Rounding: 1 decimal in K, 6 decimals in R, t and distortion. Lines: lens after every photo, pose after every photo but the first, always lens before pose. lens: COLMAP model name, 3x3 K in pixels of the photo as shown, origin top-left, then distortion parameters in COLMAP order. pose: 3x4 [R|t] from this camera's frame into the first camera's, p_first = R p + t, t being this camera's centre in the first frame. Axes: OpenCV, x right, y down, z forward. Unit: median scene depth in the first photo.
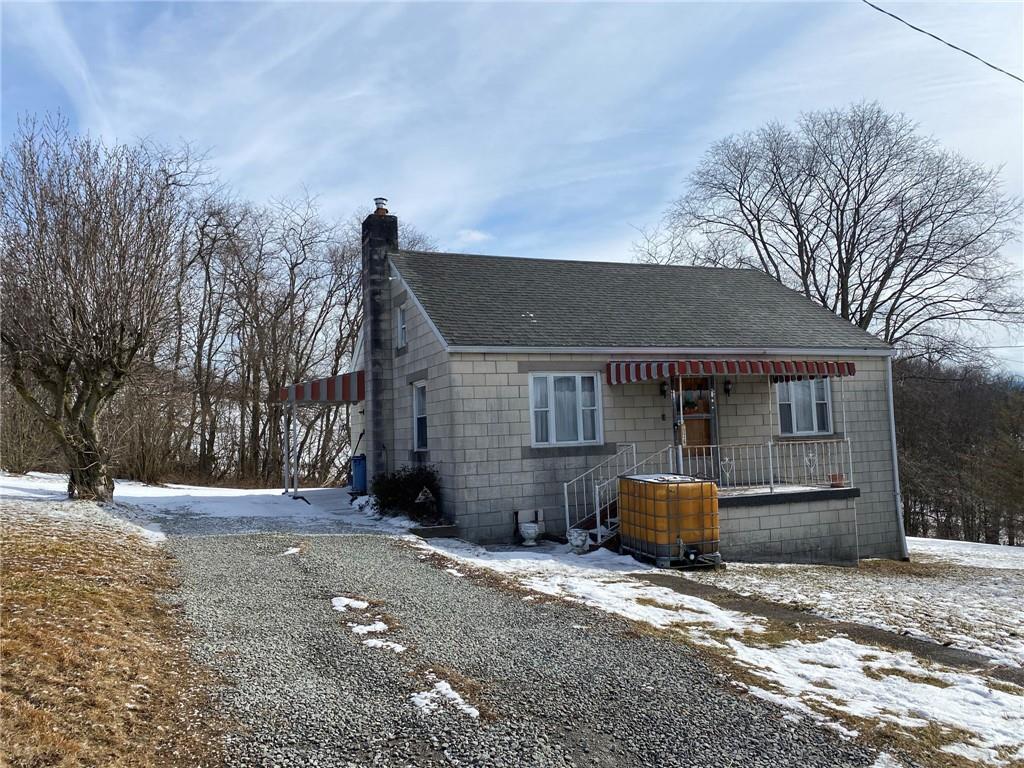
lens RADIAL K [[793.1, 0, 509.5], [0, 793.1, 366.8], [0, 0, 1]] dist [0.099731, -0.217181]
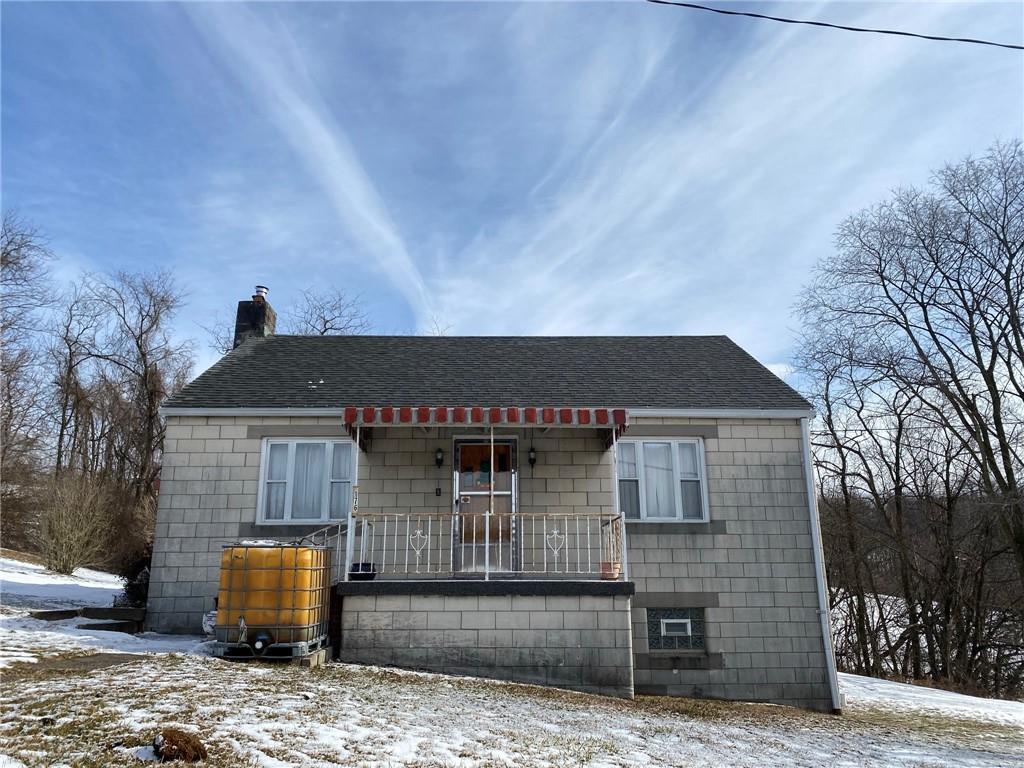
lens RADIAL K [[793.1, 0, 509.5], [0, 793.1, 366.8], [0, 0, 1]] dist [0.099731, -0.217181]
pose [[0.928496, -0.071153, -0.364462, 0.622786], [0.001567, 0.982213, -0.187764, 0.098496], [0.371339, 0.173767, 0.912092, 0.277485]]
